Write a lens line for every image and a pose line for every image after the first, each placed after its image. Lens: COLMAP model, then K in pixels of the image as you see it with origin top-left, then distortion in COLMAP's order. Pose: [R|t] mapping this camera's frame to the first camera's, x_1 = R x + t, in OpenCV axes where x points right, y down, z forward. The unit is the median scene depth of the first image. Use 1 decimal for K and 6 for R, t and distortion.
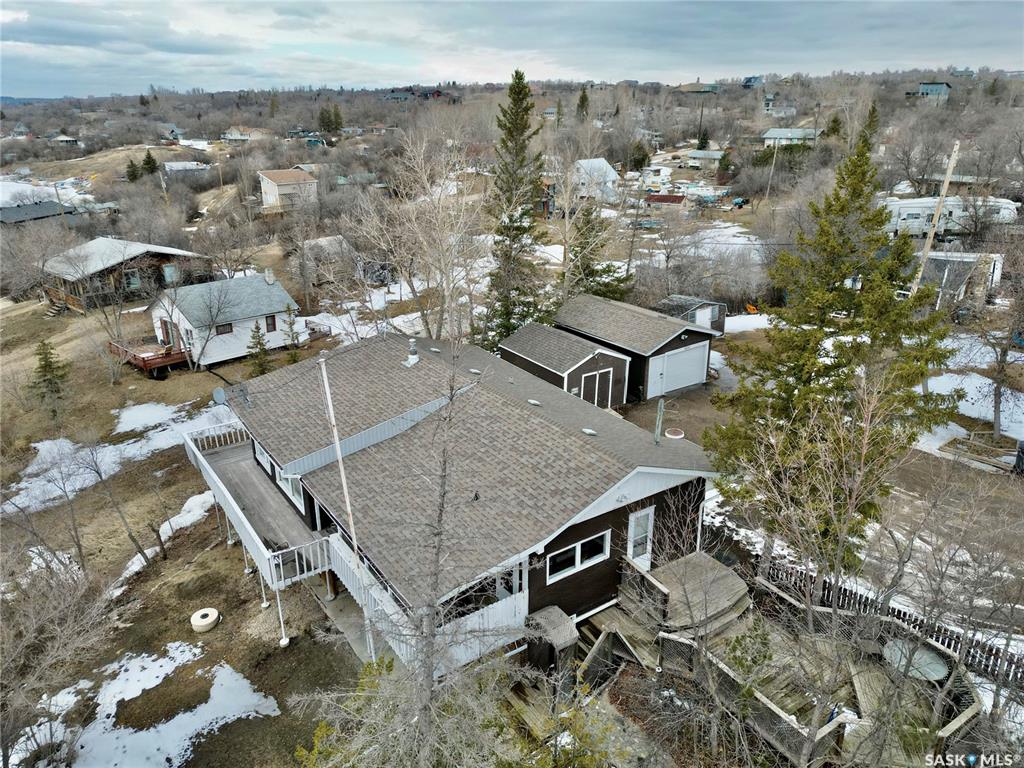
lens RADIAL K [[710.8, 0, 514.8], [0, 710.8, 386.4], [0, 0, 1]] dist [0.081318, -0.075618]
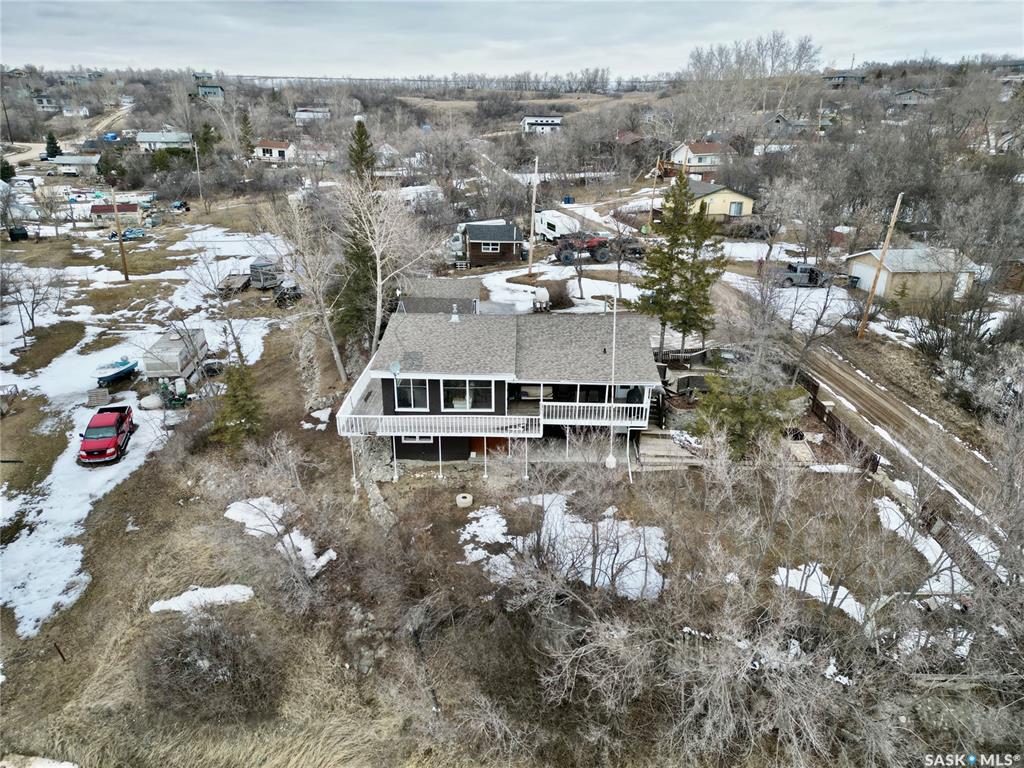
lens RADIAL K [[710.8, 0, 514.8], [0, 710.8, 386.4], [0, 0, 1]] dist [0.081318, -0.075618]
pose [[0.586751, -0.290160, 0.755996, -1.523922], [0.284092, 0.948018, 0.143367, -0.095344], [-0.758297, 0.130652, 0.638682, -0.075300]]
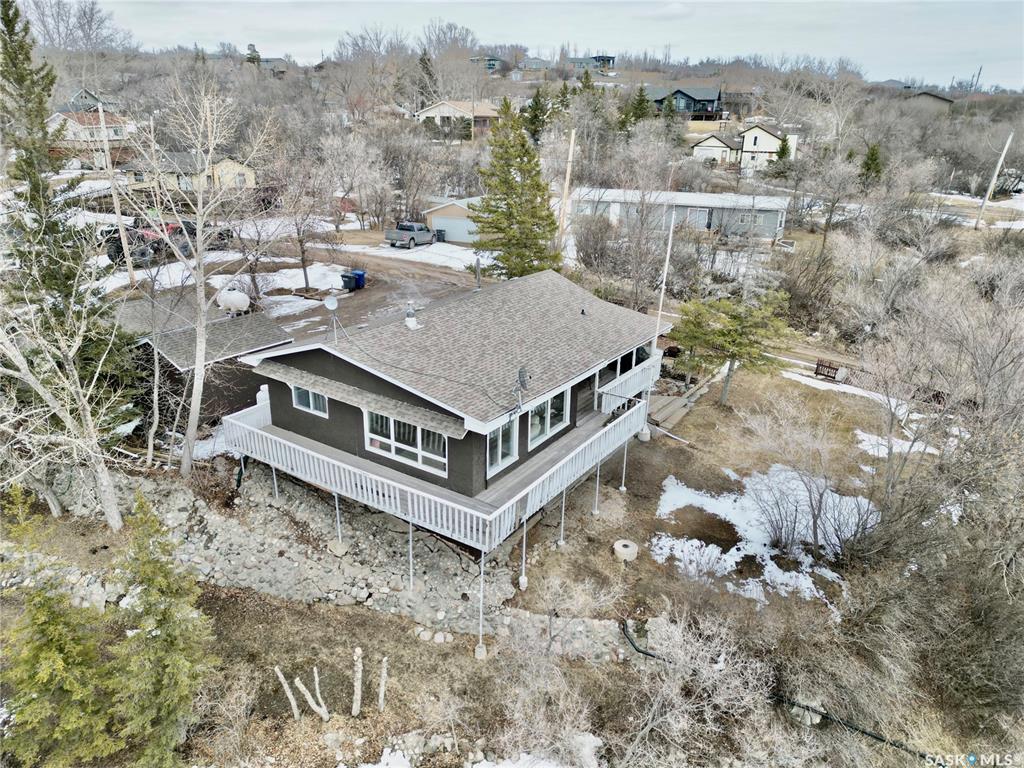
lens RADIAL K [[710.8, 0, 514.8], [0, 710.8, 386.4], [0, 0, 1]] dist [0.081318, -0.075618]
pose [[-0.355943, -0.339266, 0.870749, -1.281623], [0.328947, 0.826653, 0.456552, -0.435734], [-0.874699, 0.448936, -0.182640, 1.306239]]
